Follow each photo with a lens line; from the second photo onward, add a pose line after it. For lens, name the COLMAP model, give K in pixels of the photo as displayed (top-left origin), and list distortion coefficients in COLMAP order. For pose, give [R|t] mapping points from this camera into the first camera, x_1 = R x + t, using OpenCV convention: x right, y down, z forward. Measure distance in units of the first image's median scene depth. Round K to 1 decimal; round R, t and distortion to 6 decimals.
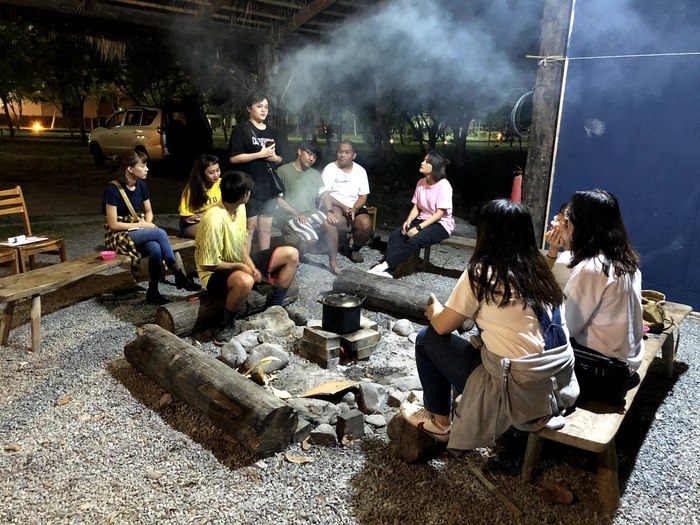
lens RADIAL K [[572.5, 0, 352.3], [0, 572.5, 262.5], [0, 0, 1]] dist [0.013195, -0.010175]
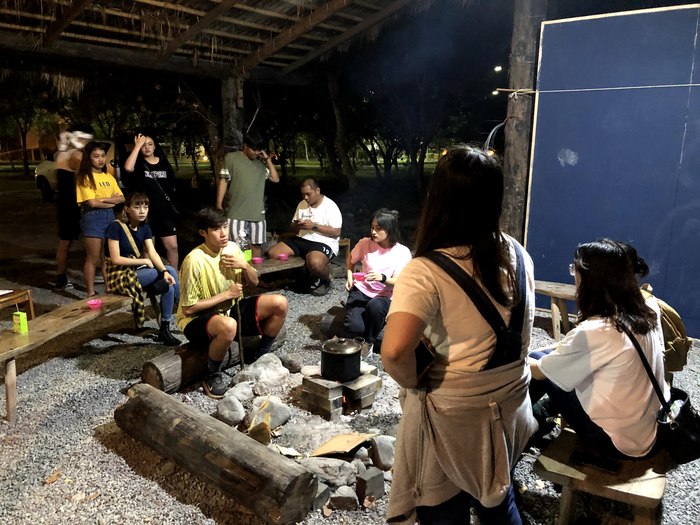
lens RADIAL K [[572.5, 0, 349.7], [0, 572.5, 258.6], [0, 0, 1]] dist [0.013195, -0.010175]
pose [[0.995599, -0.039116, 0.085160, -0.085476], [0.042649, 0.998286, -0.040078, -0.045602], [-0.083447, 0.043534, 0.995561, 0.031197]]
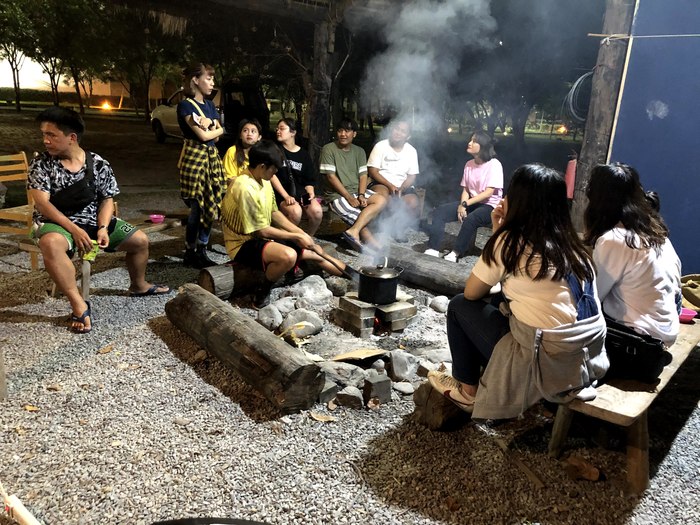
lens RADIAL K [[572.5, 0, 357.1], [0, 572.5, 265.4], [0, 0, 1]] dist [0.013195, -0.010175]
pose [[0.995177, 0.050869, -0.083874, 0.028563], [-0.049230, 0.998556, 0.021494, 0.038611], [0.084846, -0.017261, 0.996245, 0.003244]]
